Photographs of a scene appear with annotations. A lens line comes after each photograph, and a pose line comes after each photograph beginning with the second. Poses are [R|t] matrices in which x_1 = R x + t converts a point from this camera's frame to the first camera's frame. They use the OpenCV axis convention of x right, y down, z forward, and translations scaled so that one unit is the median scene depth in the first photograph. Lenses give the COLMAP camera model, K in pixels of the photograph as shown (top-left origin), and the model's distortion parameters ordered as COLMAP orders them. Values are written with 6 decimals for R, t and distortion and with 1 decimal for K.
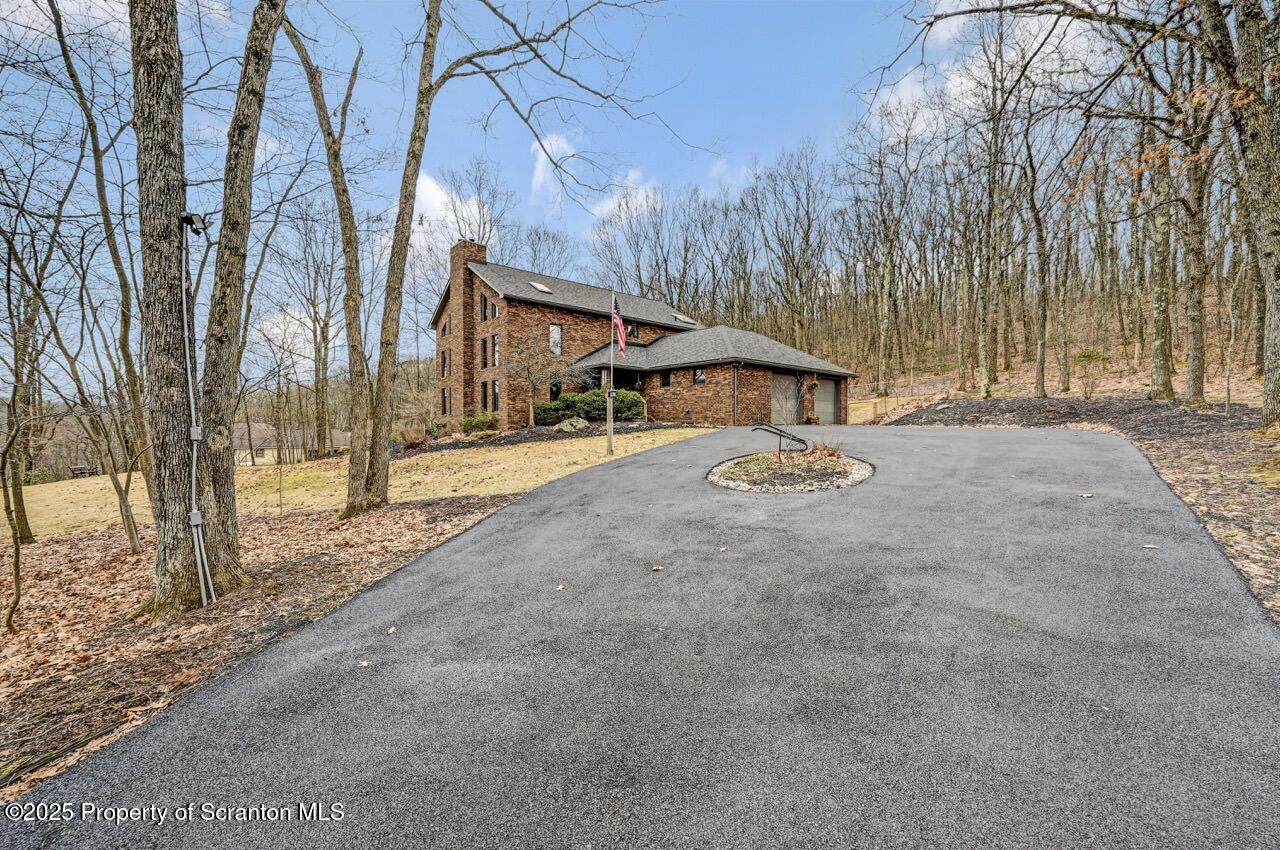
lens RADIAL K [[518.0, 0, 629.2], [0, 518.0, 425.6], [0, 0, 1]] dist [0.013782, 0.000634]
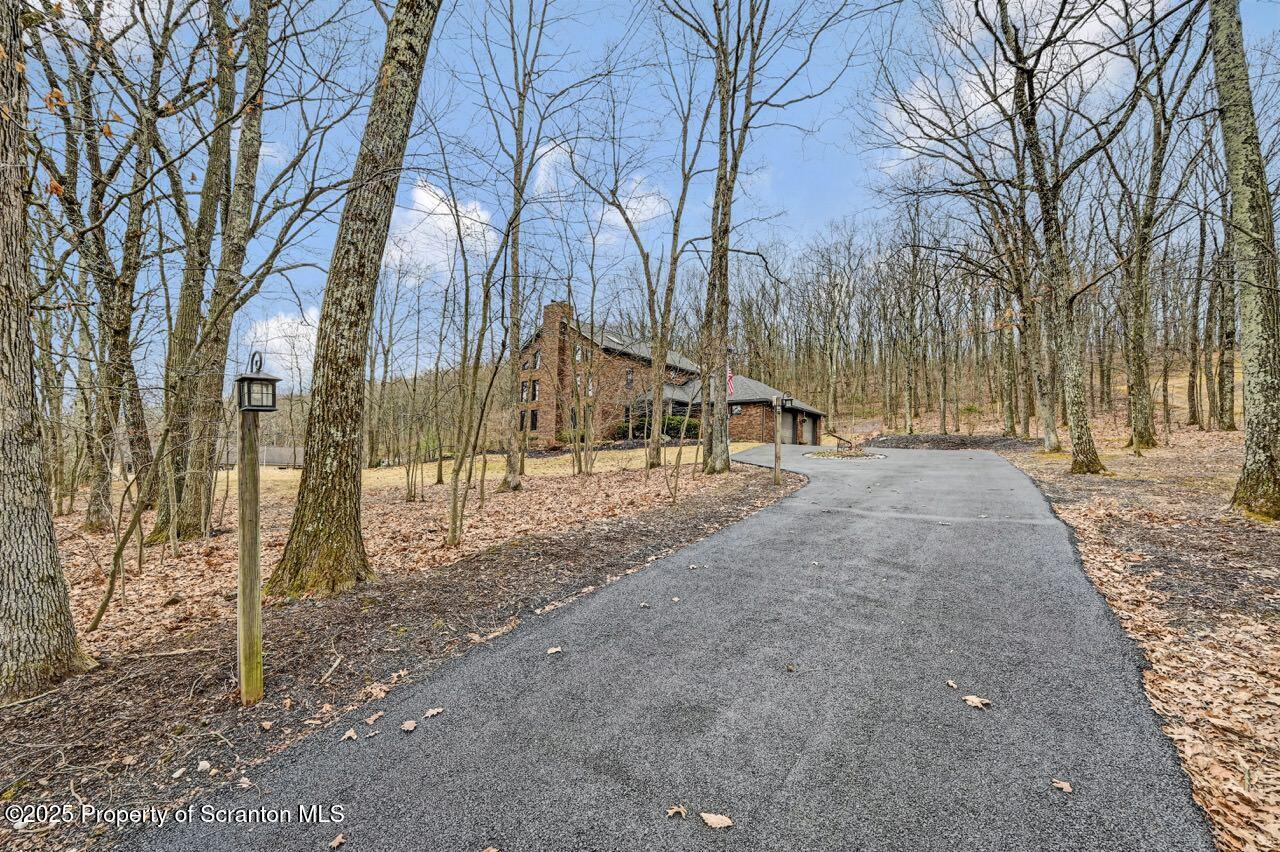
lens RADIAL K [[518.0, 0, 639.0], [0, 518.0, 426.2], [0, 0, 1]] dist [0.013782, 0.000634]
pose [[0.986895, 0.041900, 0.155831, -0.314531], [-0.031528, 0.997156, -0.068447, 0.051477], [-0.158256, 0.062637, 0.985409, -0.344661]]
